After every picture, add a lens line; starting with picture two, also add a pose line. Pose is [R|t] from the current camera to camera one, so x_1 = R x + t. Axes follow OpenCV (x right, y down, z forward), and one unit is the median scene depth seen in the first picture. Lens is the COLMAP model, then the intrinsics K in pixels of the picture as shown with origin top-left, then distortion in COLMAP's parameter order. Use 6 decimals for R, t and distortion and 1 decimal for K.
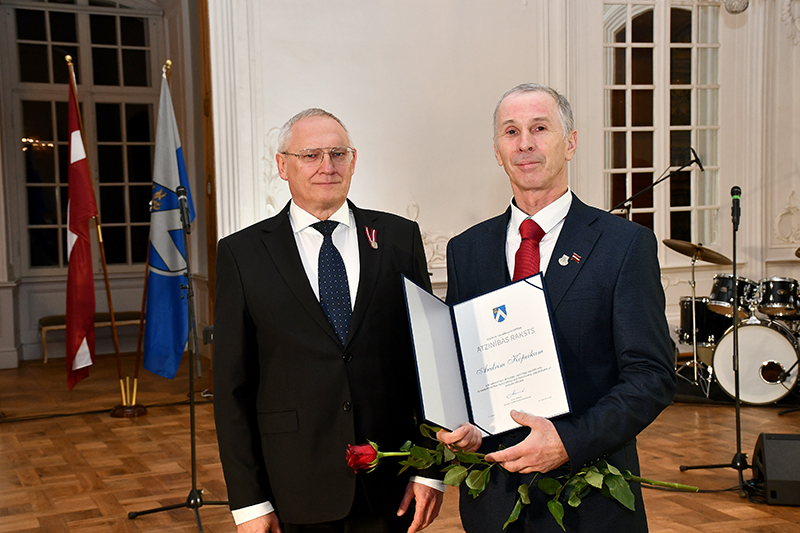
lens RADIAL K [[1275.6, 0, 400.2], [0, 1275.6, 264.8], [0, 0, 1]] dist [0.335405, 0.000000]
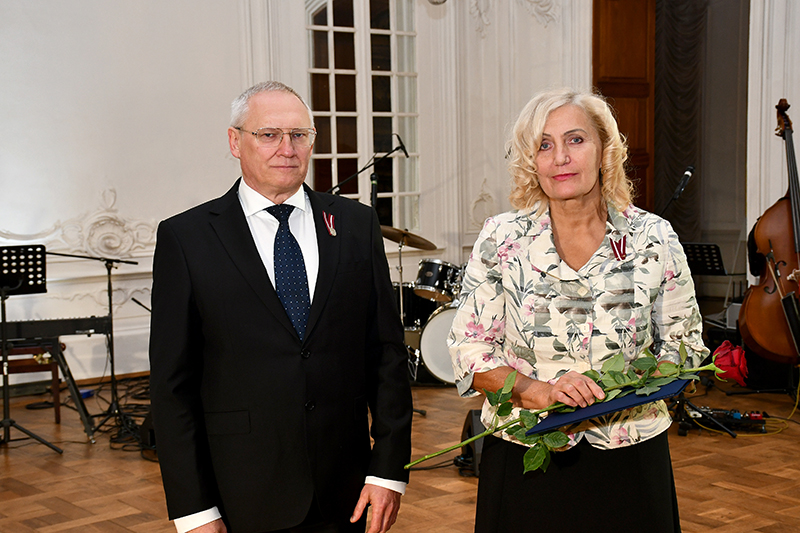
lens RADIAL K [[1310.6, 0, 420.9], [0, 1310.6, 278.0], [0, 0, 1]] dist [0.277207, 0.000000]
pose [[0.964911, -0.016427, 0.262063, -0.027135], [0.011193, 0.999707, 0.021453, -0.000292], [-0.262339, -0.017767, 0.964812, 0.007821]]
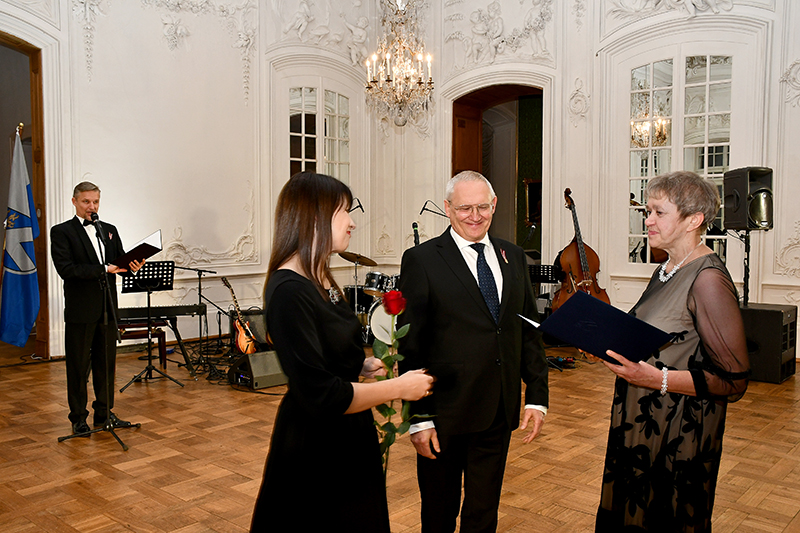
lens RADIAL K [[792.4, 0, 403.6], [0, 792.4, 271.2], [0, 0, 1]] dist [-0.001201, 0.000000]
pose [[0.893637, -0.002002, 0.448786, -0.178956], [-0.002185, 0.999959, 0.008813, -0.002969], [-0.448785, -0.008857, 0.893596, 0.028246]]
